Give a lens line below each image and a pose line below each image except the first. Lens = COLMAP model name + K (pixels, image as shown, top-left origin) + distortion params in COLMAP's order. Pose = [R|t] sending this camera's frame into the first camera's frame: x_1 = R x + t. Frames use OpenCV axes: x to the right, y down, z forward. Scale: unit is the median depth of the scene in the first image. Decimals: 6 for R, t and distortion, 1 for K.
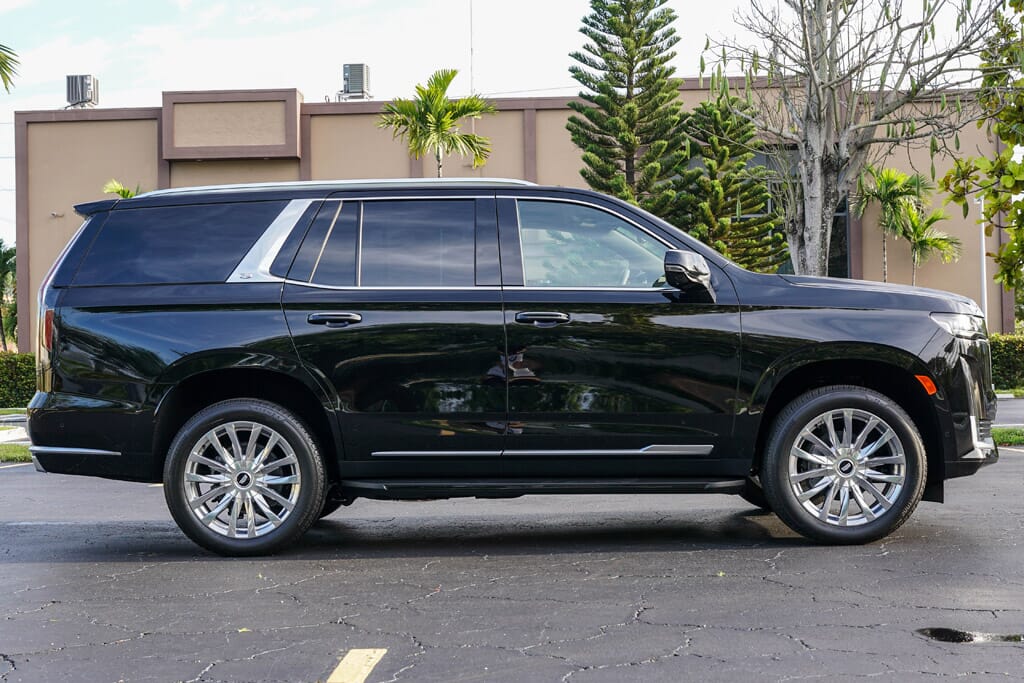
lens RADIAL K [[1331.7, 0, 510.4], [0, 1331.7, 345.3], [0, 0, 1]] dist [-0.074386, 0.000000]
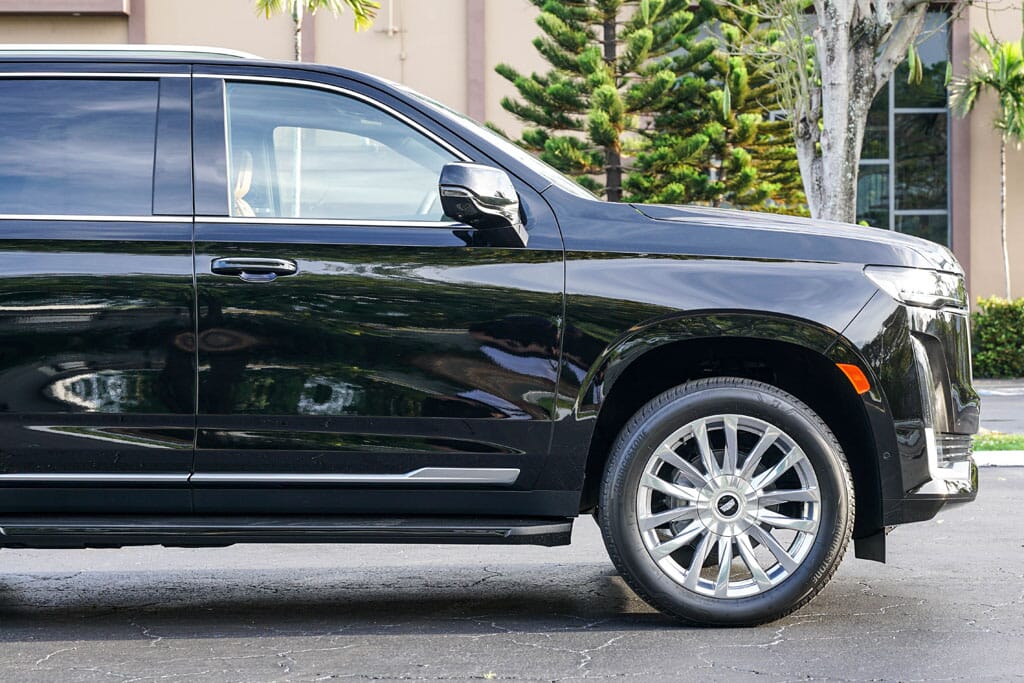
lens RADIAL K [[1973.2, 0, 515.5], [0, 1973.2, 338.8], [0, 0, 1]] dist [0.045362, 0.000000]
pose [[0.999644, 0.011307, 0.024146, 0.125910], [-0.011777, 0.999742, 0.019408, -0.006021], [-0.023921, -0.019685, 0.999520, 0.048617]]
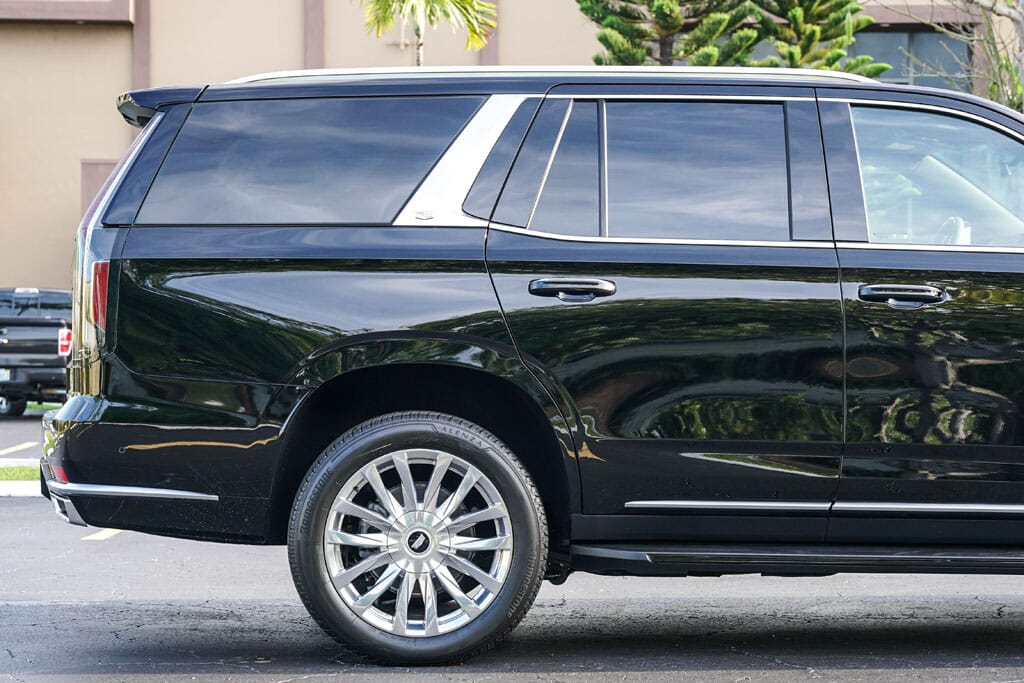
lens RADIAL K [[2008.7, 0, 506.5], [0, 2008.7, 348.5], [0, 0, 1]] dist [0.045455, 0.000000]
pose [[0.998622, 0.021940, 0.047682, -0.203558], [-0.022647, 0.999640, 0.014357, -0.004190], [-0.047350, -0.015417, 0.998759, 0.054973]]
